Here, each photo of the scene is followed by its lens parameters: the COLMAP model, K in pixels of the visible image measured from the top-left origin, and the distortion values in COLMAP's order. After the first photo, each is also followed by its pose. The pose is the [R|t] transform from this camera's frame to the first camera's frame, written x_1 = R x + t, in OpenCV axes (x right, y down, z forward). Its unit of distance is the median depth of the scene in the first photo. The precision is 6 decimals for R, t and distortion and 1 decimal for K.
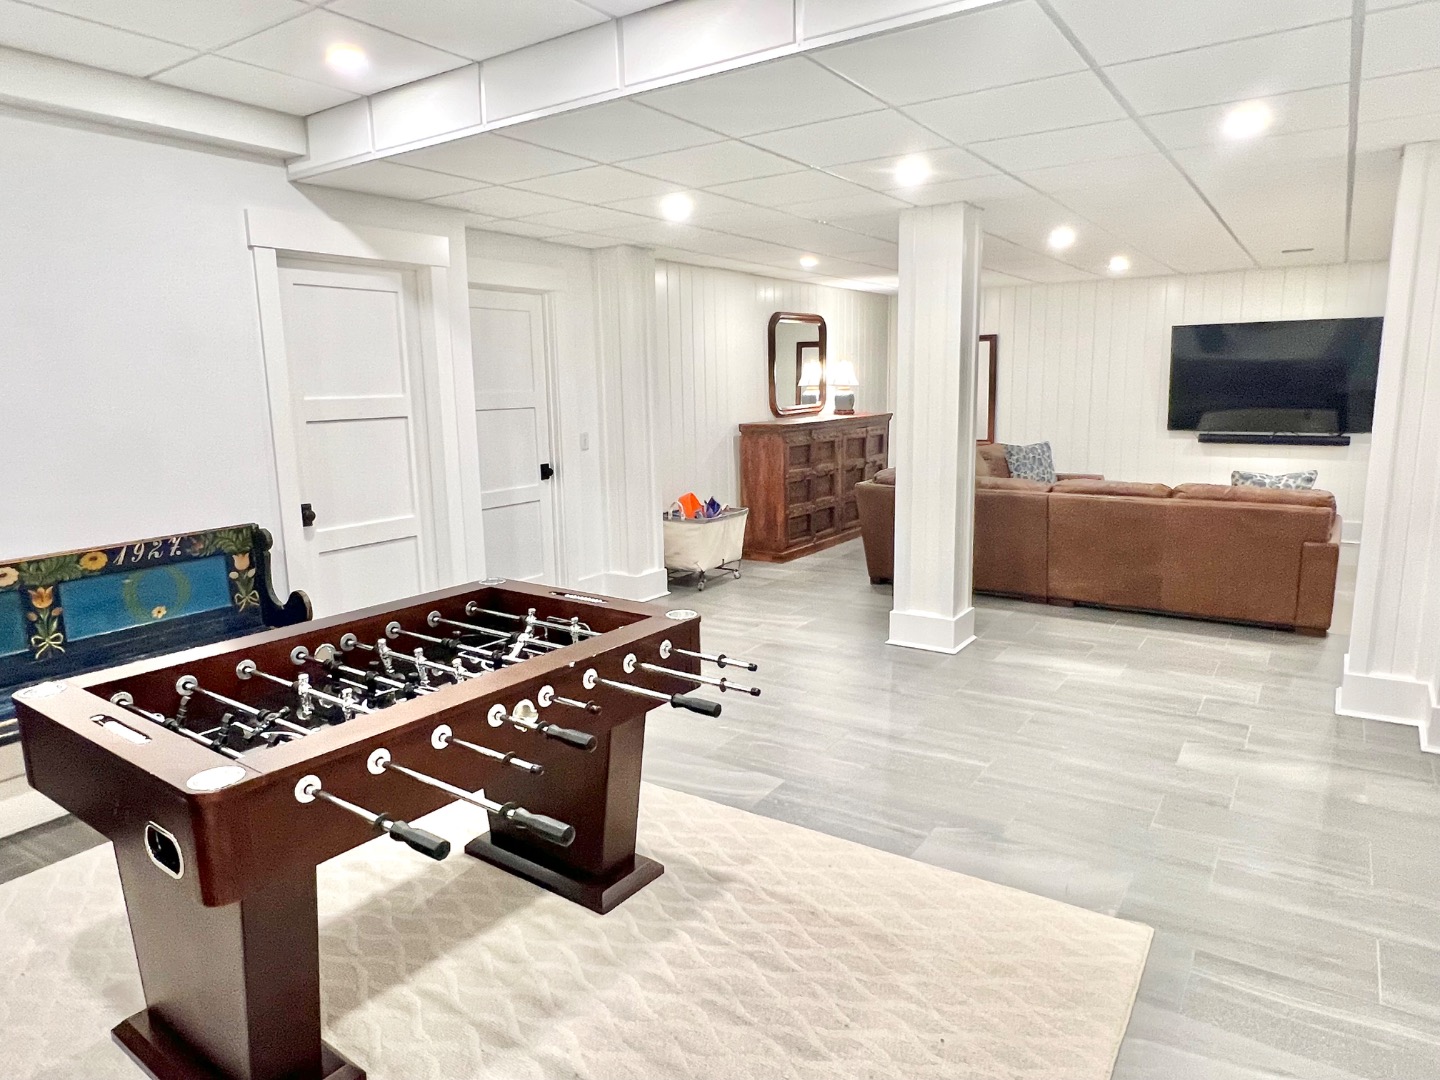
lens RADIAL K [[882.5, 0, 719.9], [0, 882.5, 536.1], [0, 0, 1]] dist [-0.003384, -0.000526]
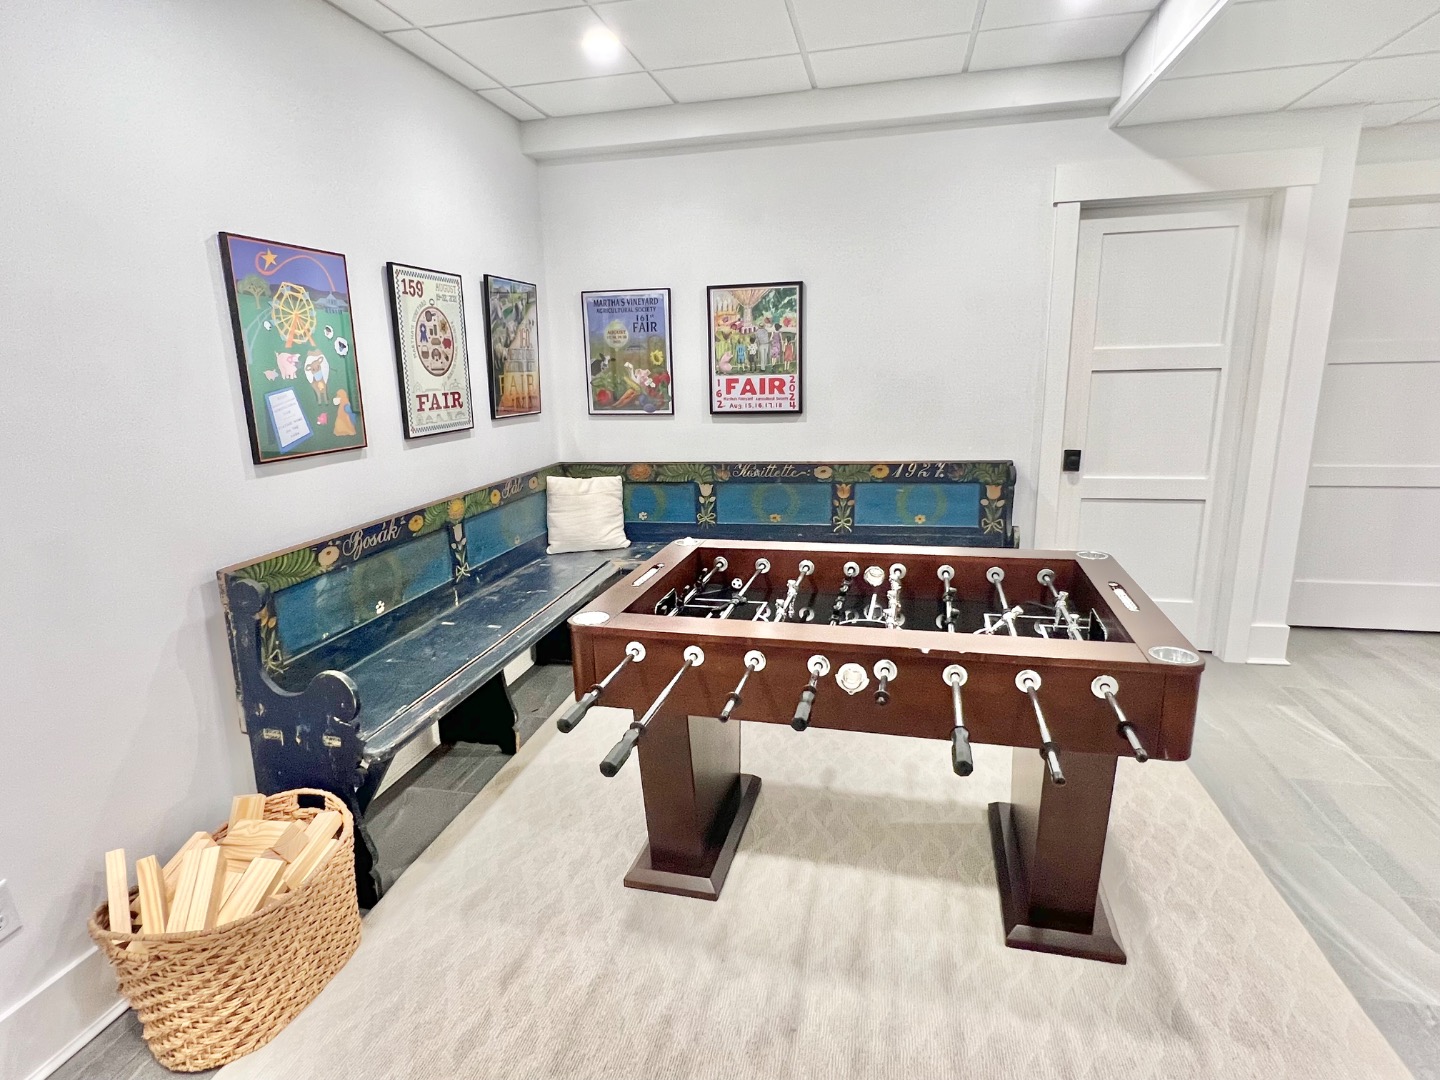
lens RADIAL K [[761.7, 0, 719.4], [0, 761.7, 543.9], [0, 0, 1]] dist [-0.008090, -0.001726]
pose [[0.373493, 0.227614, -0.899274, 0.262408], [-0.141706, 0.972051, 0.187180, -0.045323], [0.916745, 0.057522, 0.395309, 0.312913]]
